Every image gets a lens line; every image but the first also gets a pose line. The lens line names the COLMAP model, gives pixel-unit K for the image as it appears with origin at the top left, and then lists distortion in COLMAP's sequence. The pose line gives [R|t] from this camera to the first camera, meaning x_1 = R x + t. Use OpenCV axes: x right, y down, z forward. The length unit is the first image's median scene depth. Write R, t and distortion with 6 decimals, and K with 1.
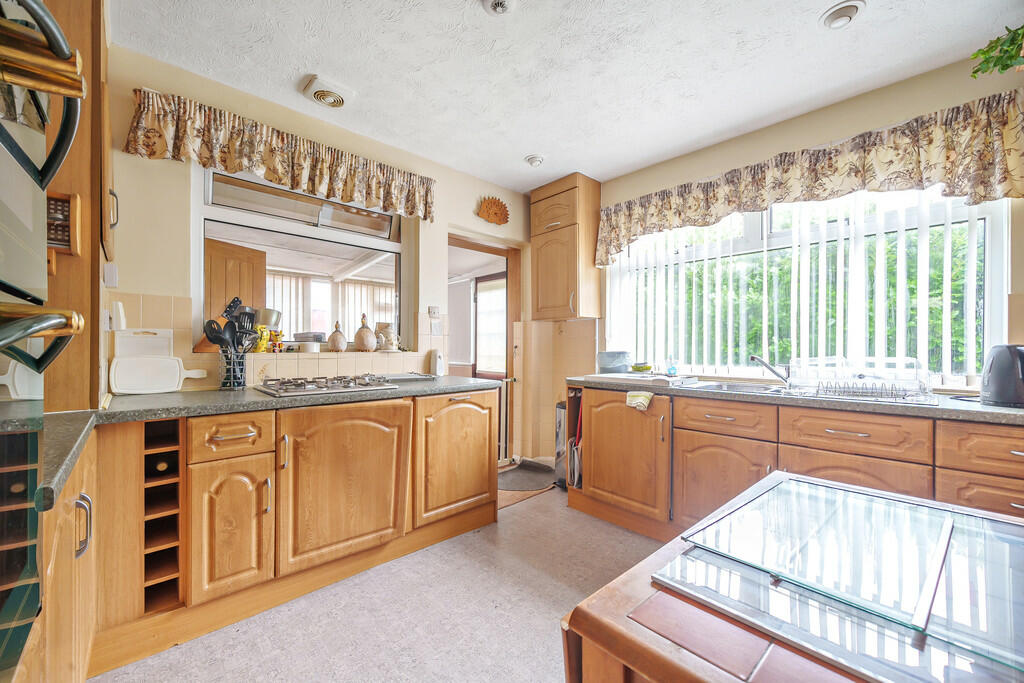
lens RADIAL K [[407.5, 0, 509.8], [0, 407.5, 349.0], [0, 0, 1]] dist [0.002491, 0.000364]
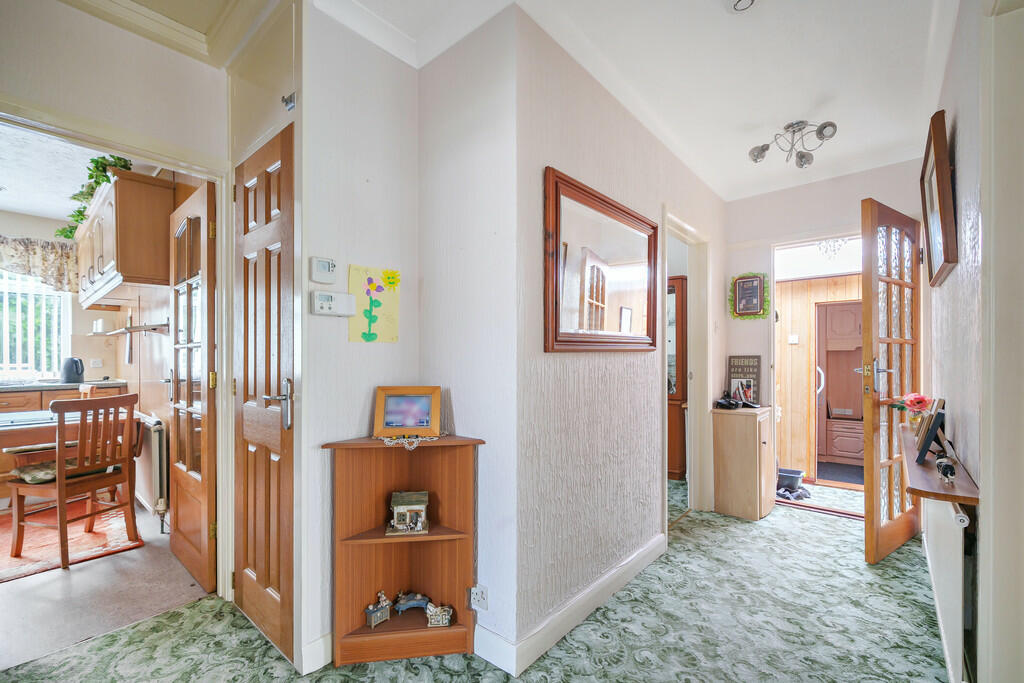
lens RADIAL K [[436.8, 0, 509.5], [0, 436.8, 349.9], [0, 0, 1]] dist [-0.003895, -0.000497]
pose [[-0.105086, -0.002592, 0.994460, -1.311820], [0.003251, 0.999990, 0.002950, -0.043113], [-0.994458, 0.003543, -0.105076, -1.065967]]
